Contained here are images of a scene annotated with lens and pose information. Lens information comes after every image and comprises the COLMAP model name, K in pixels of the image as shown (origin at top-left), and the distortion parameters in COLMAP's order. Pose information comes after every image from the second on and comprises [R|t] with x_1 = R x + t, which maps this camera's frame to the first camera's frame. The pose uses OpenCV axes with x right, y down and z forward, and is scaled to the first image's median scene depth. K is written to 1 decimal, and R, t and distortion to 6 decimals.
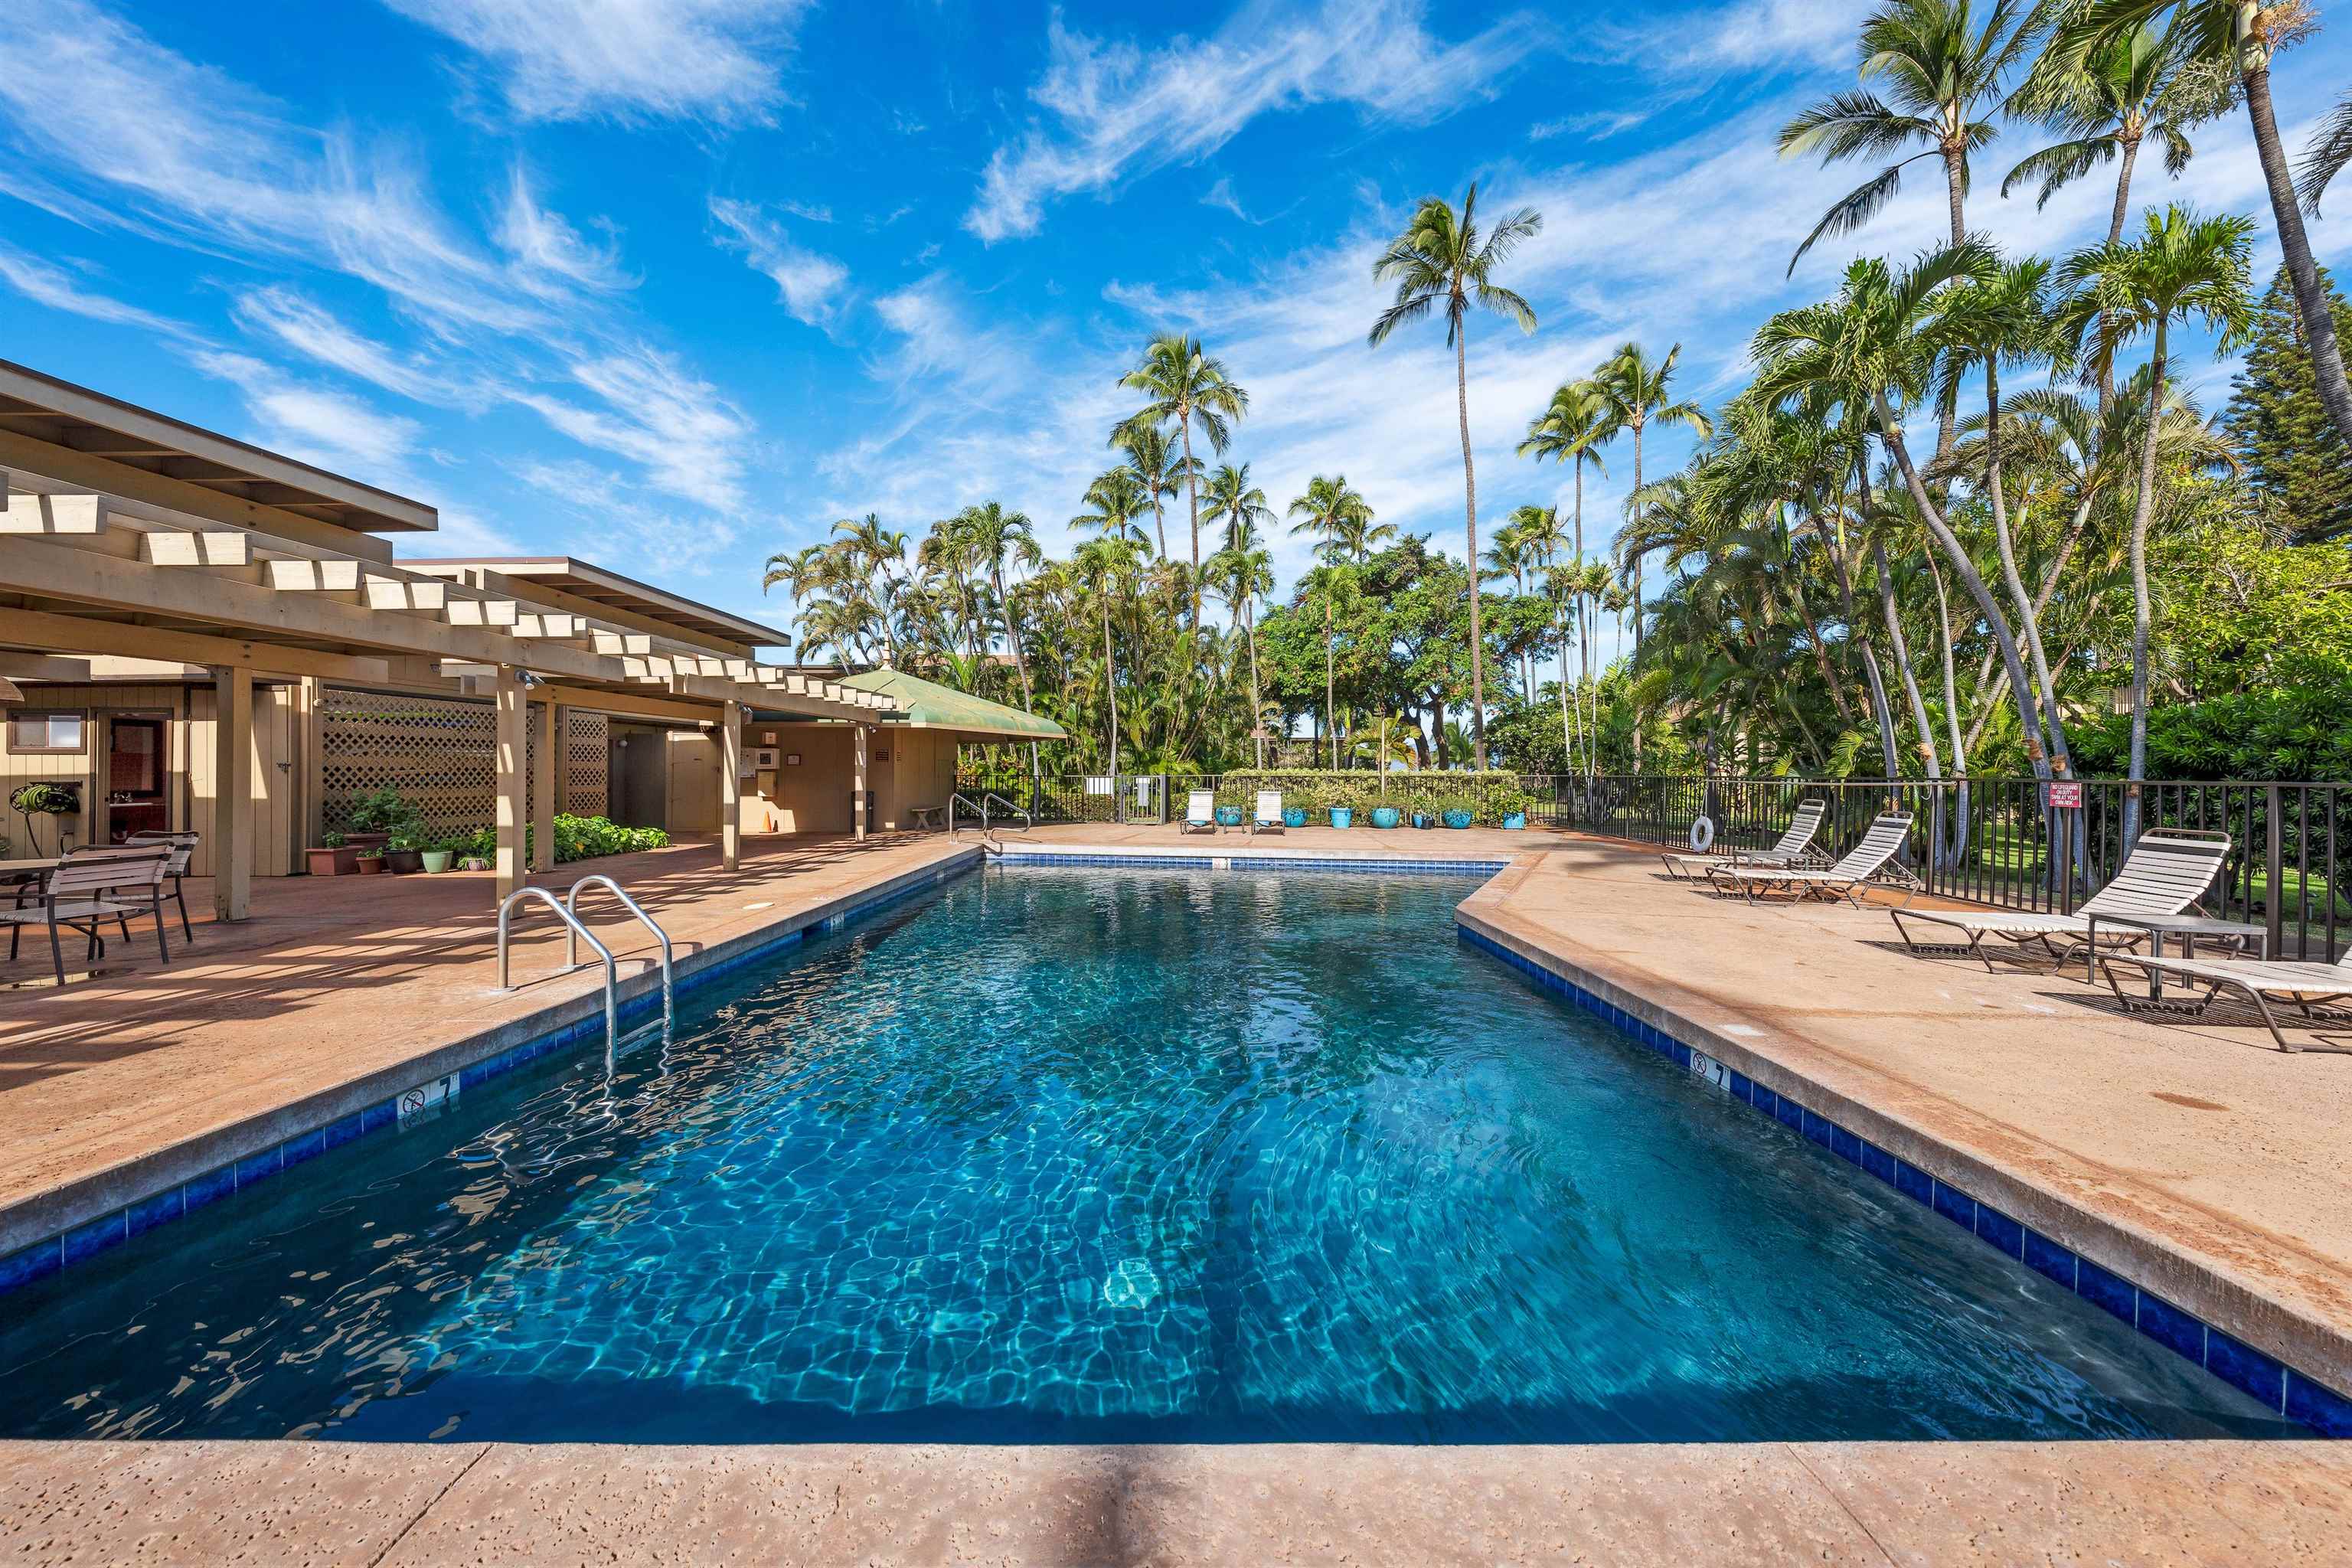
lens RADIAL K [[813.1, 0, 1164.3], [0, 813.1, 781.9], [0, 0, 1]] dist [-0.003381, -0.000250]
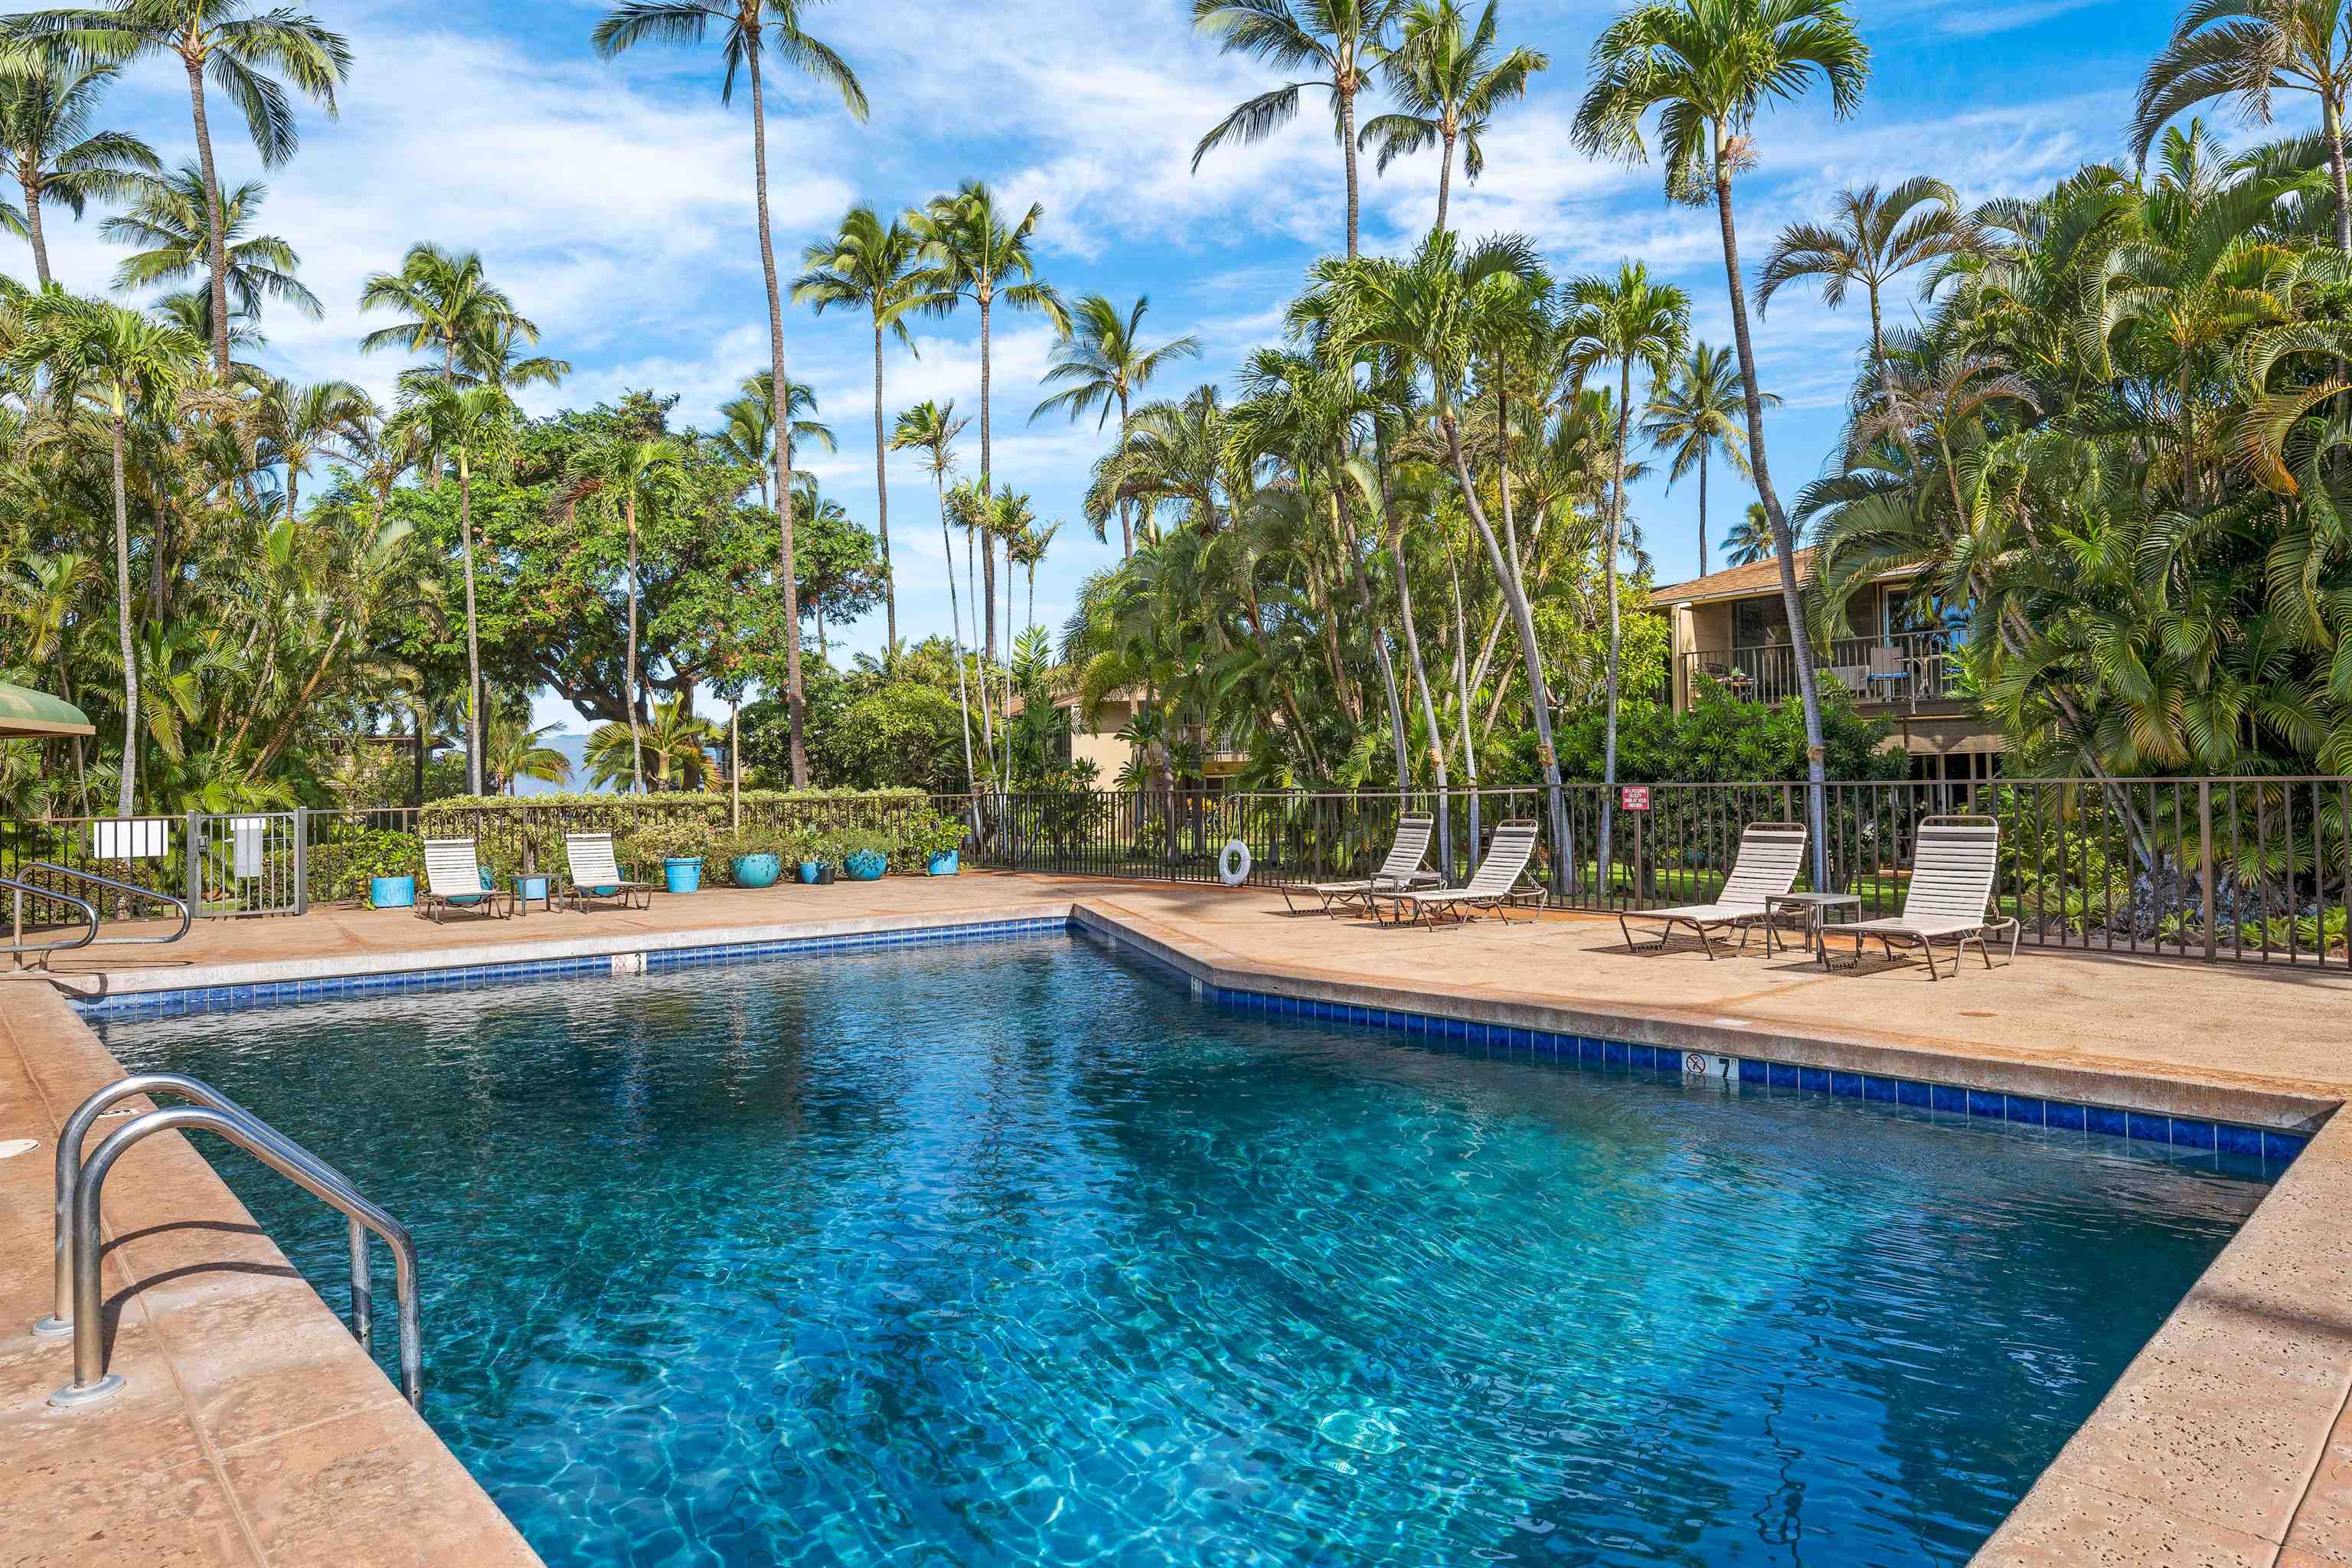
lens RADIAL K [[1362.7, 0, 1215.6], [0, 1362.7, 760.1], [0, 0, 1]] dist [0.008833, -0.006108]
pose [[0.722790, -0.004184, 0.691056, -0.149490], [0.030251, 0.999215, -0.025590, -0.001207], [-0.690406, 0.039401, 0.722349, 0.025634]]
